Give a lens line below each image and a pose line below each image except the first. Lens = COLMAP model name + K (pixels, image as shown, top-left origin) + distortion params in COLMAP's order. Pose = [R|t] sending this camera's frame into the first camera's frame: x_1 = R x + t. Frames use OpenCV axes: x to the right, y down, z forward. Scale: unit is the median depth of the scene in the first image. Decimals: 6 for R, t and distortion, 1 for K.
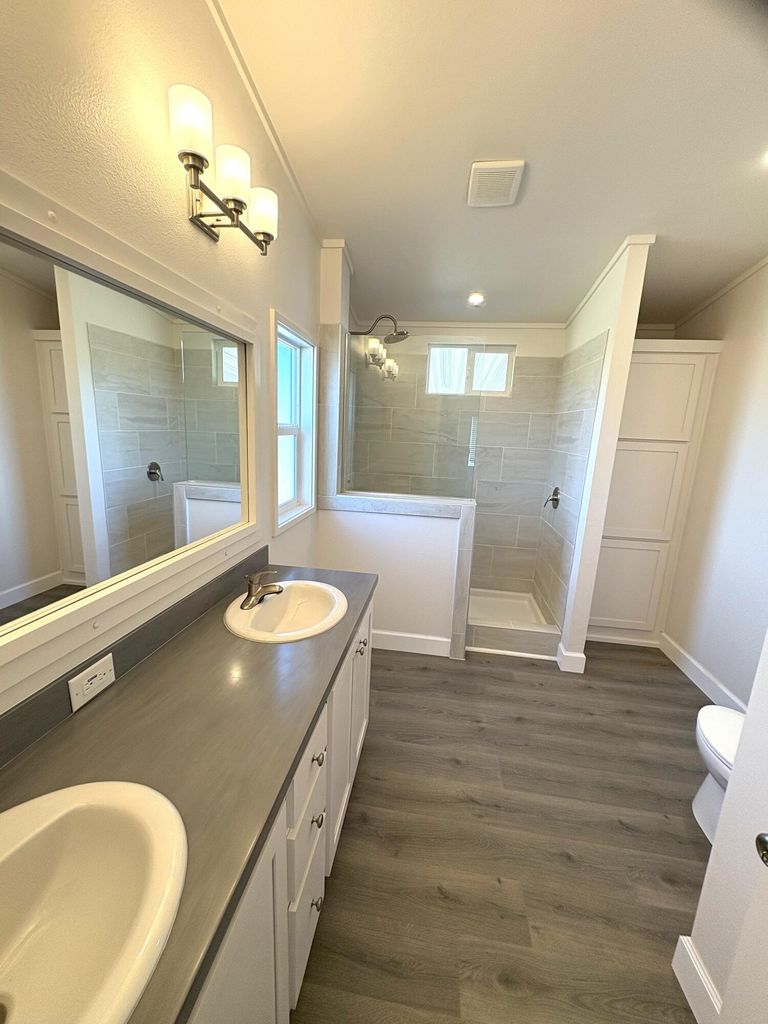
lens RADIAL K [[408.0, 0, 376.8], [0, 408.0, 512.0], [0, 0, 1]] dist [0.000464, 0.000108]
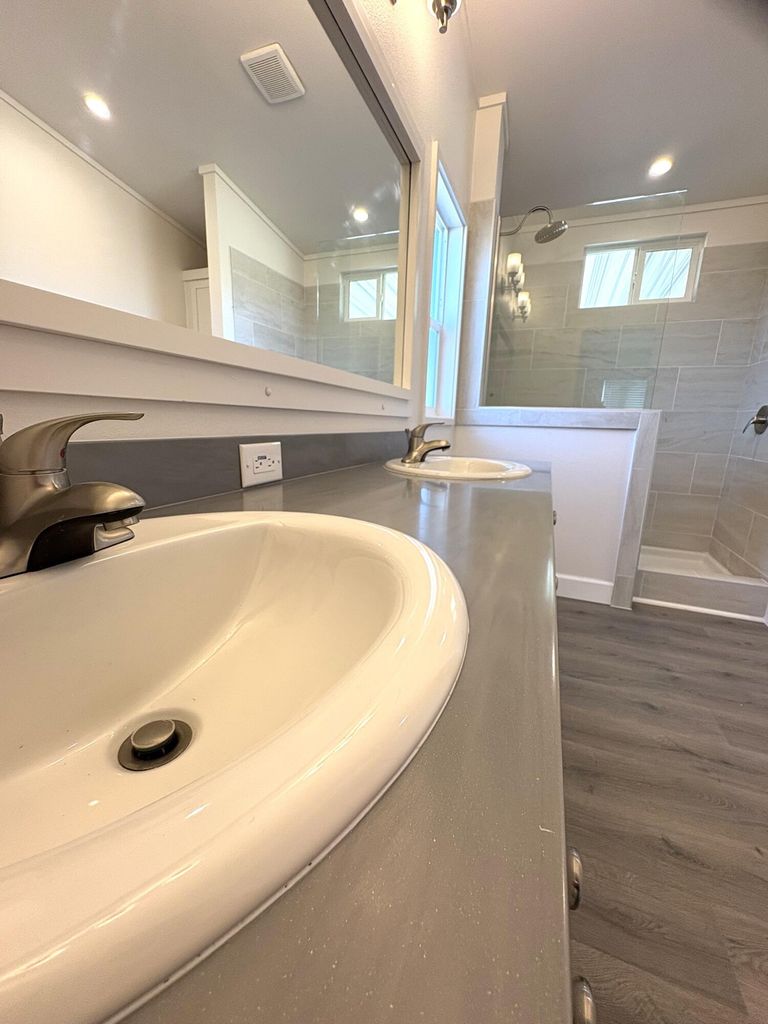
lens RADIAL K [[408.0, 0, 376.8], [0, 408.0, 512.0], [0, 0, 1]] dist [0.000464, 0.000108]
pose [[0.972917, 0.033346, -0.228736, -0.105774], [-0.031759, 0.999439, 0.010614, 0.186153], [0.228961, -0.003062, 0.973431, 0.096304]]
